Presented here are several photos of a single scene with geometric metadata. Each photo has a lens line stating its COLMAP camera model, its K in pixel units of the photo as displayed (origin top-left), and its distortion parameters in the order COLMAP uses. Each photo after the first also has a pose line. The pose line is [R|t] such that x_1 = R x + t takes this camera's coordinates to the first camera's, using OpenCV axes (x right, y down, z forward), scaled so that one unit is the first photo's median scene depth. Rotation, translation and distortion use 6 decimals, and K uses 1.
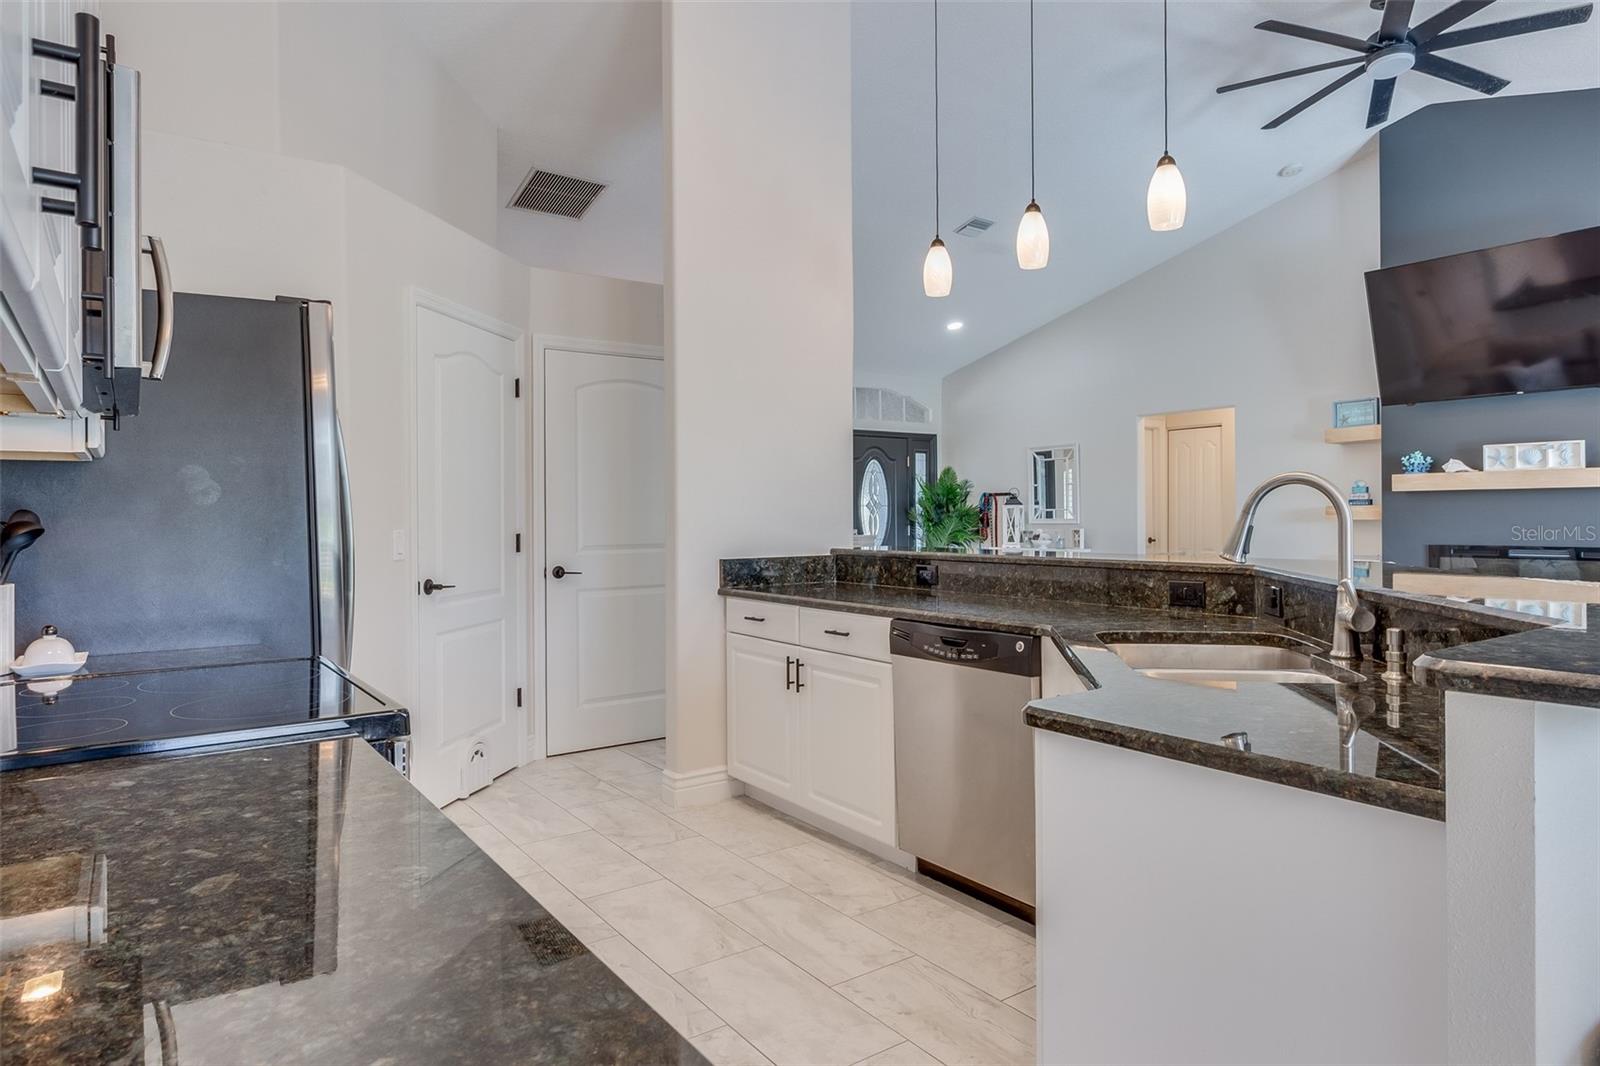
lens RADIAL K [[952.3, 0, 809.3], [0, 952.3, 519.3], [0, 0, 1]] dist [-0.000134, -0.000542]
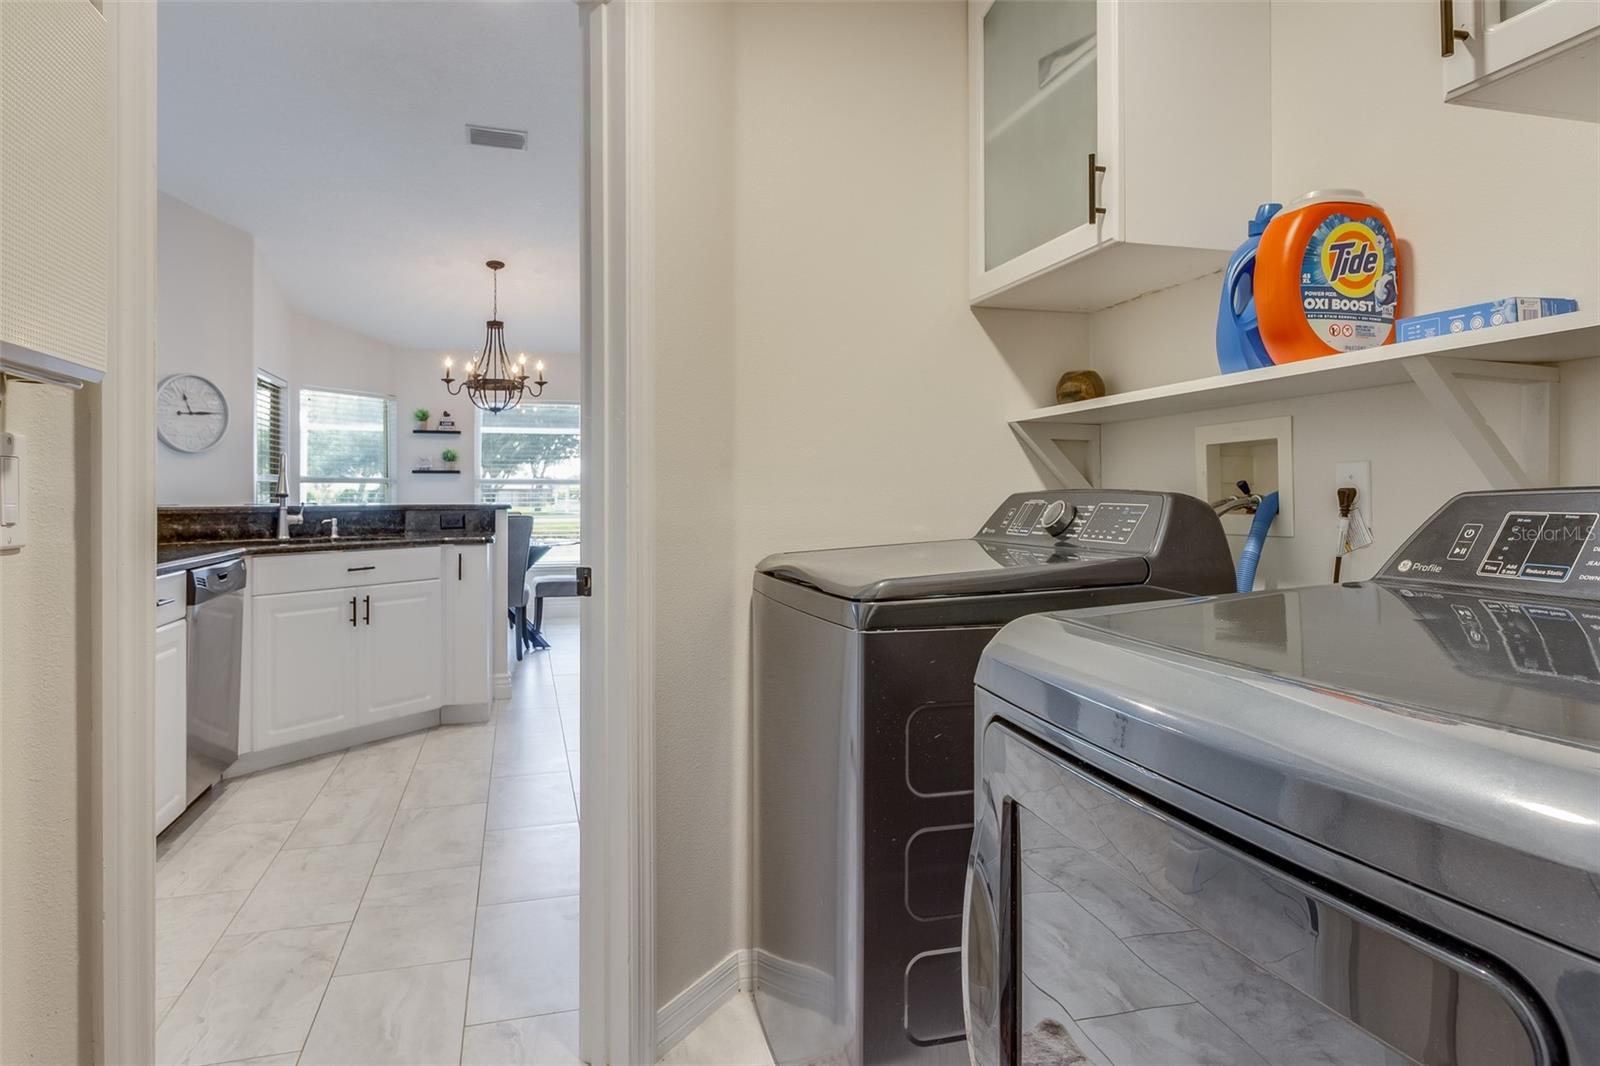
lens RADIAL K [[952.3, 0, 813.3], [0, 952.3, 491.9], [0, 0, 1]] dist [-0.000134, -0.000542]
pose [[-0.948619, 0.011679, 0.316204, -0.662914], [0.010707, 0.999931, -0.004809, 0.029968], [-0.316238, -0.001177, -0.948679, 1.387810]]
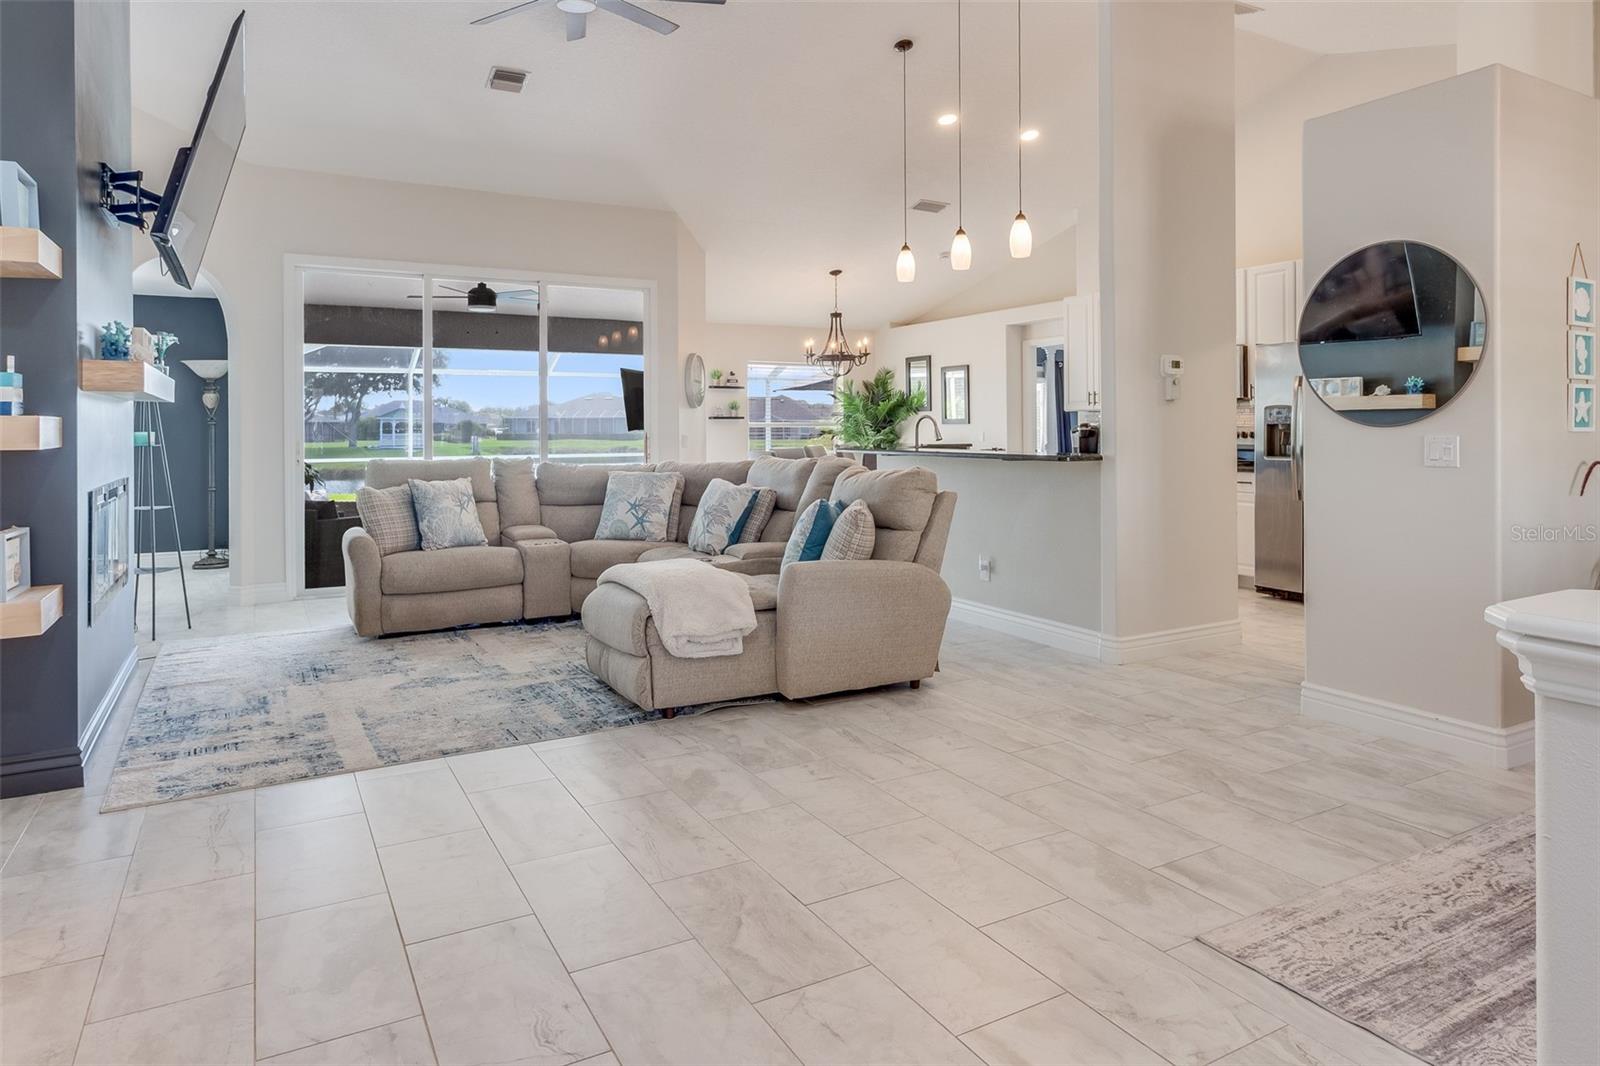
lens RADIAL K [[952.3, 0, 785.0], [0, 952.3, 425.0], [0, 0, 1]] dist [-0.000134, -0.000542]
pose [[-0.994373, 0.013961, 0.105009, 0.363077], [0.013905, 0.999903, -0.001264, -0.008194], [-0.105016, 0.000204, -0.994470, 2.446450]]
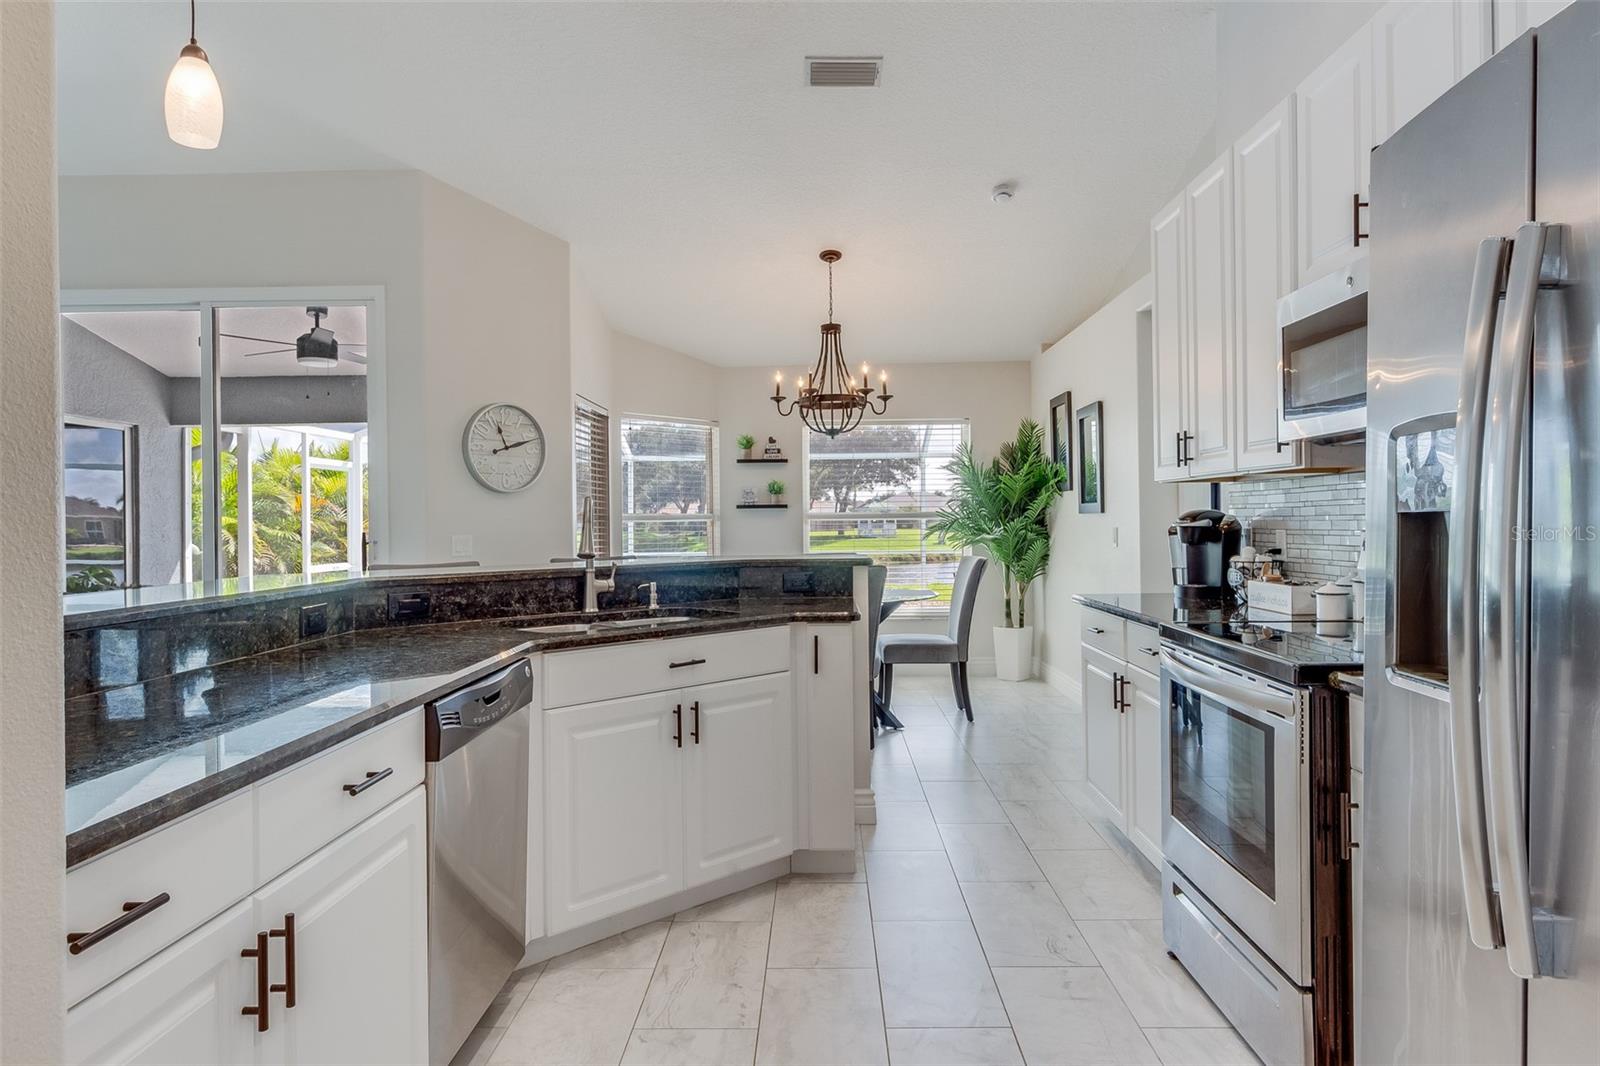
lens RADIAL K [[952.3, 0, 809.3], [0, 952.3, 517.0], [0, 0, 1]] dist [-0.000134, -0.000542]
pose [[-0.805950, 0.019001, 0.591679, -0.363098], [0.019365, 0.999796, -0.005730, -0.001543], [-0.591667, 0.006840, -0.806153, 1.078263]]
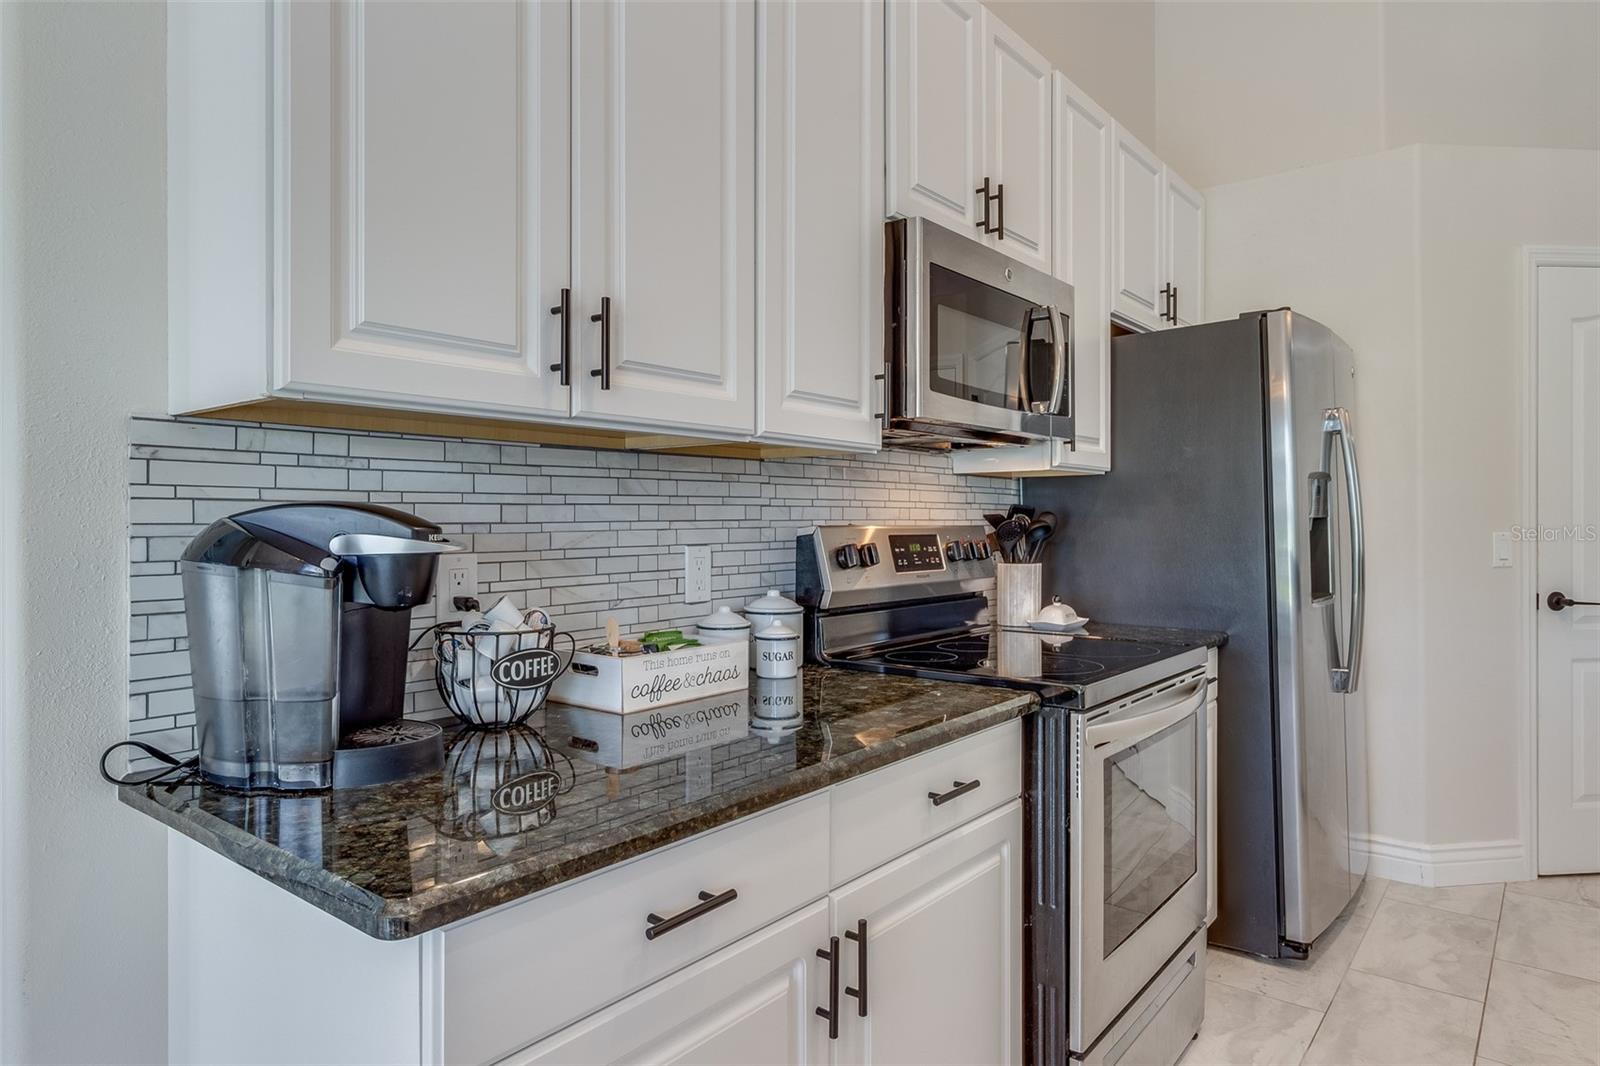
lens RADIAL K [[952.3, 0, 798.7], [0, 952.3, 521.0], [0, 0, 1]] dist [-0.000134, -0.000542]
pose [[0.266965, 0.007520, -0.963677, 0.221020], [-0.003770, 0.999970, 0.006759, -0.002110], [0.963699, 0.001829, 0.266986, 0.138705]]
